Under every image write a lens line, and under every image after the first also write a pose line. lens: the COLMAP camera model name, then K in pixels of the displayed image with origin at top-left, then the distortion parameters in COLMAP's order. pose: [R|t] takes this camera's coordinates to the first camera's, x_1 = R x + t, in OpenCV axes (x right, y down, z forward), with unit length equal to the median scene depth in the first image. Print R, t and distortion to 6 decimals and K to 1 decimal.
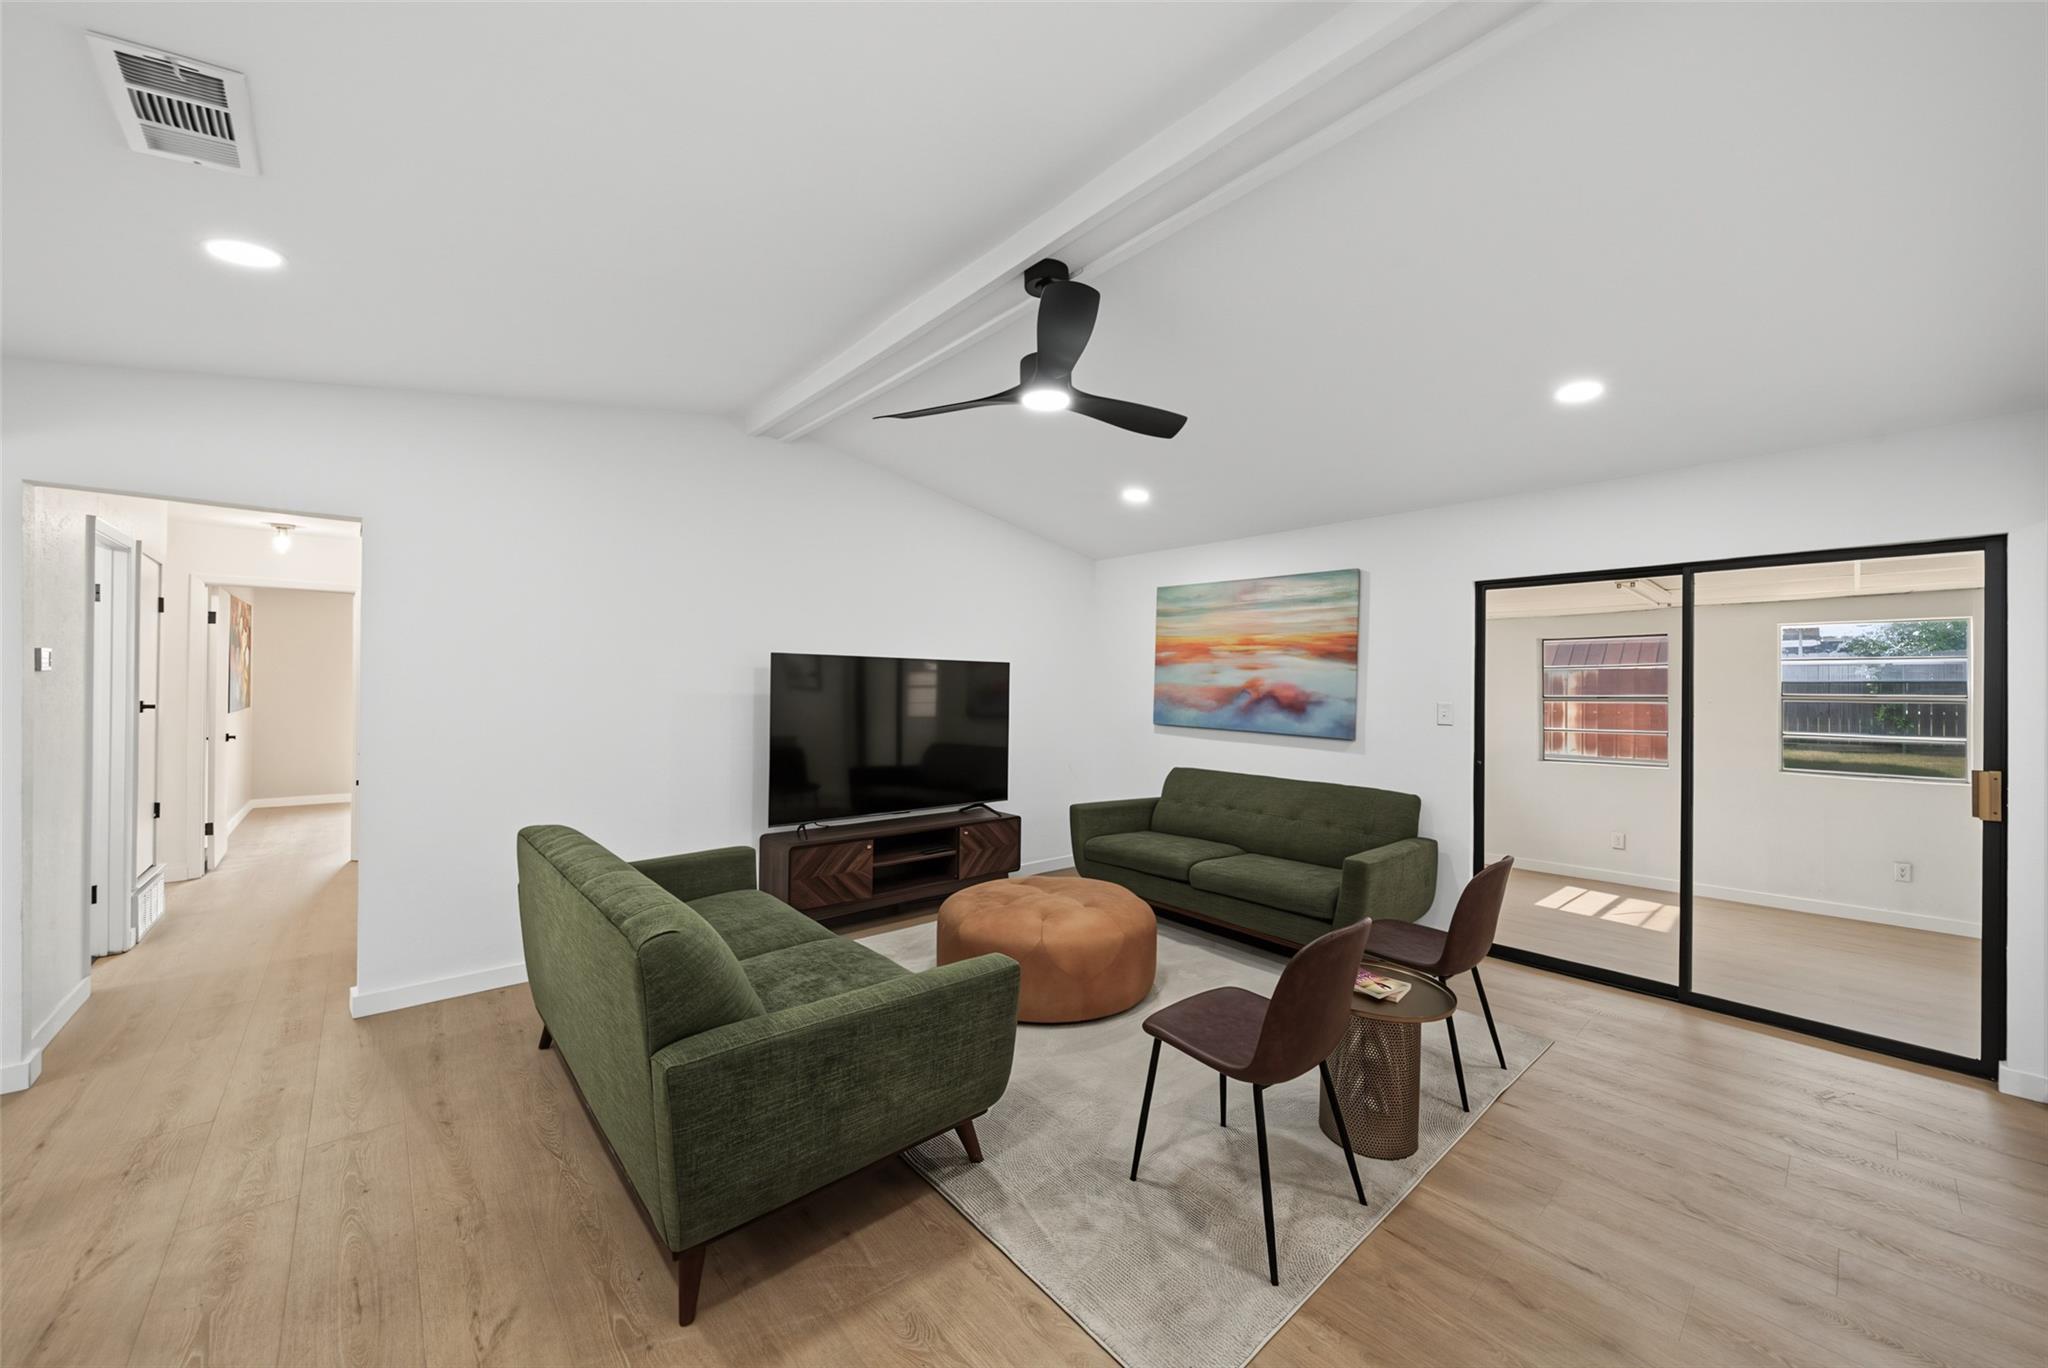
lens RADIAL K [[752.6, 0, 1068.3], [0, 752.6, 668.8], [0, 0, 1]] dist [0.000801, 0.000167]
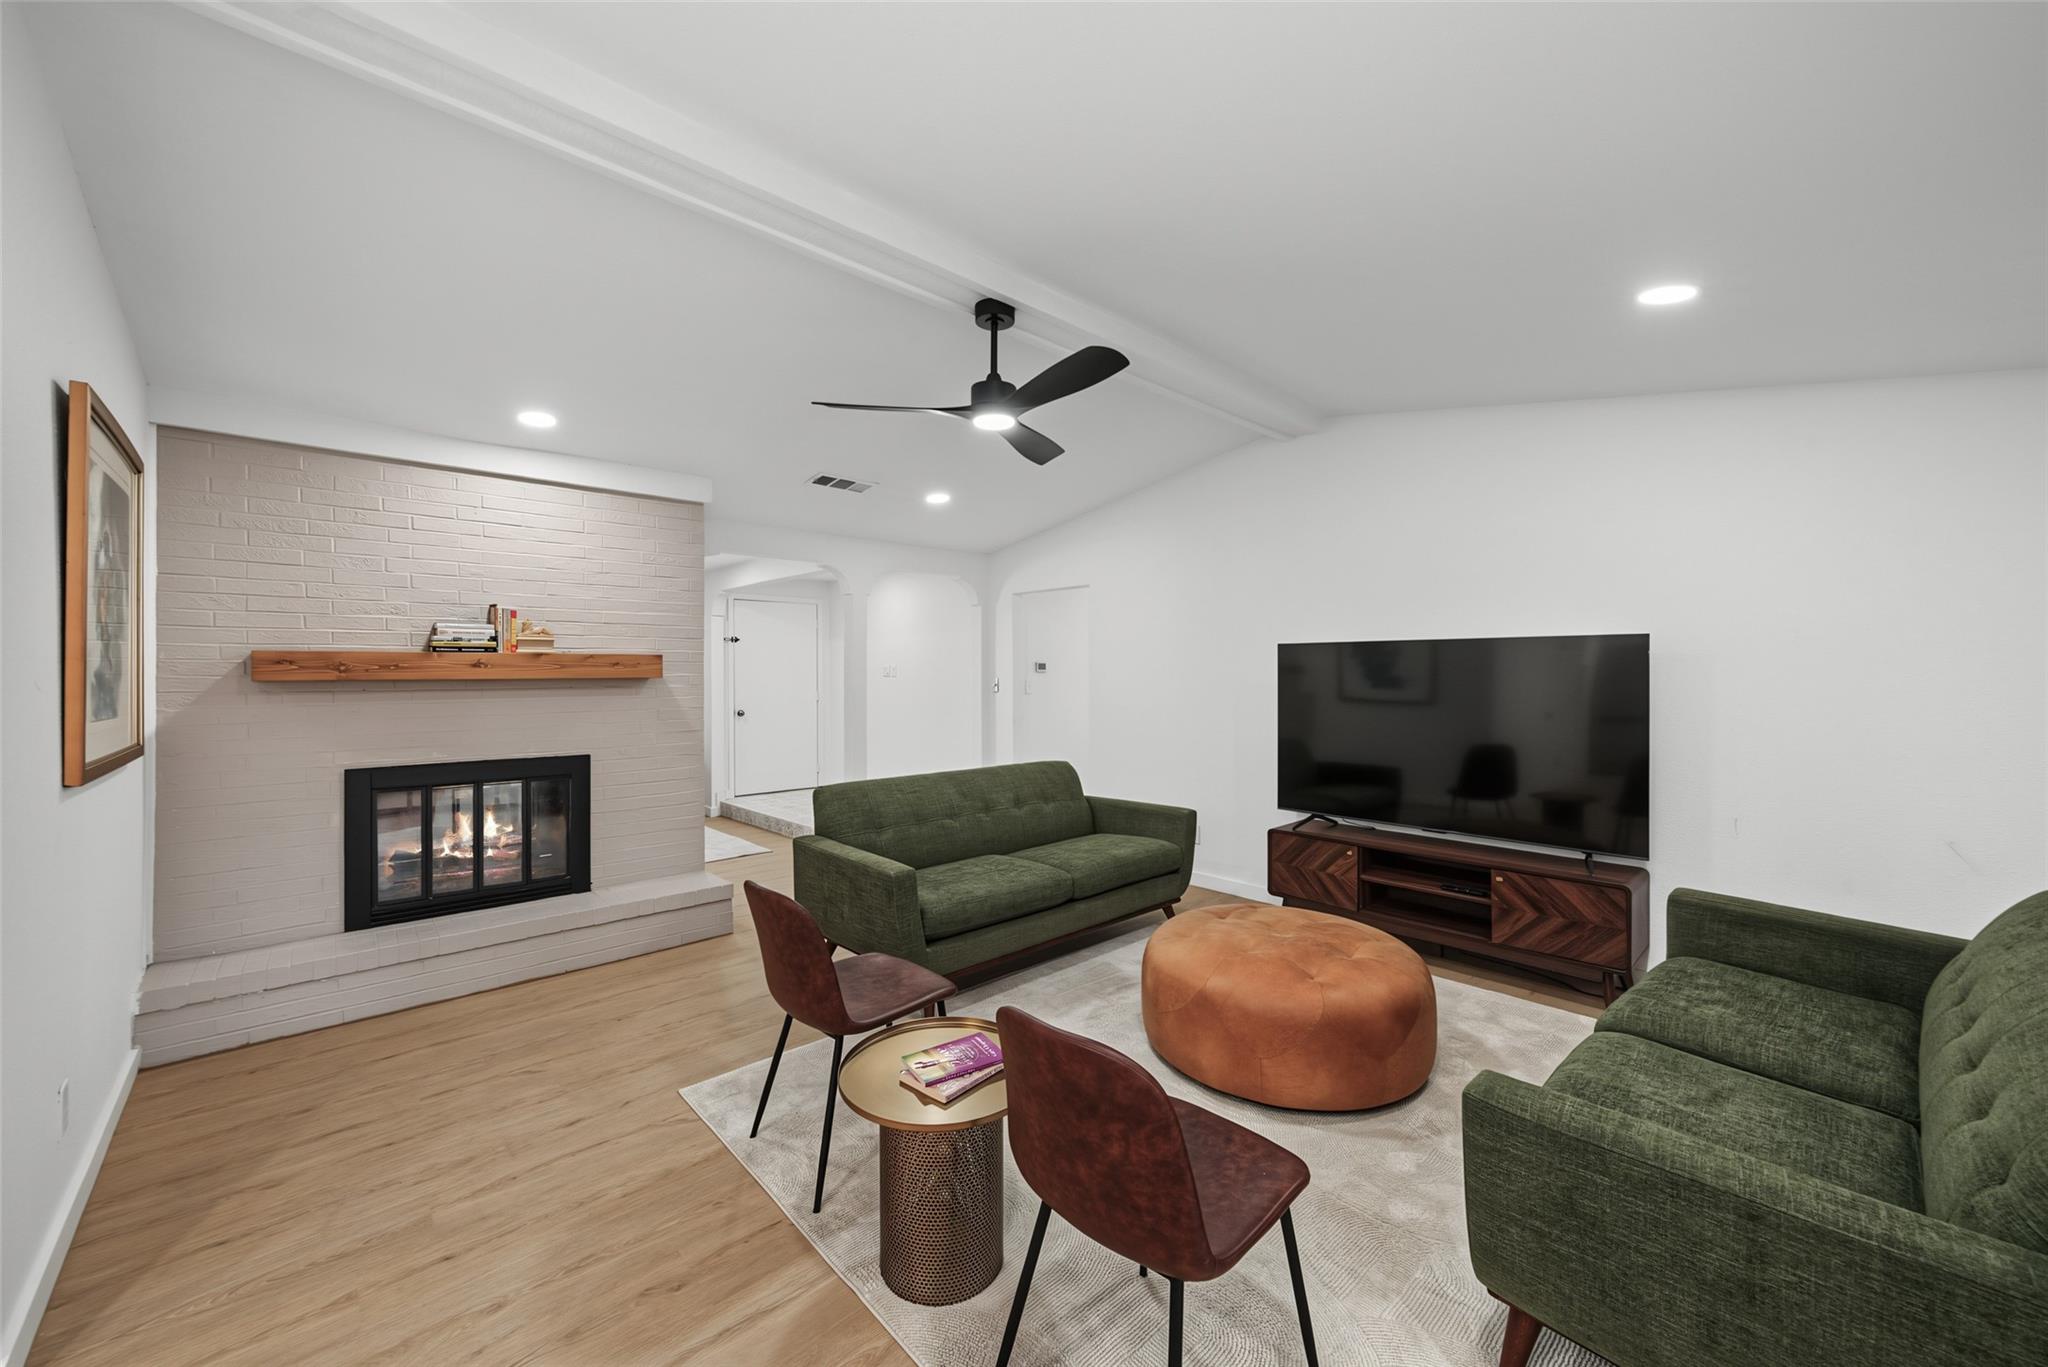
lens RADIAL K [[770.5, 0, 1024.0], [0, 770.5, 683.5], [0, 0, 1]] dist [-0.001598, -0.000119]
pose [[-0.006146, -0.000793, -0.999981, 0.680277], [0.023751, 0.999717, -0.000938, 0.026195], [0.999699, -0.023756, -0.006126, 0.640755]]
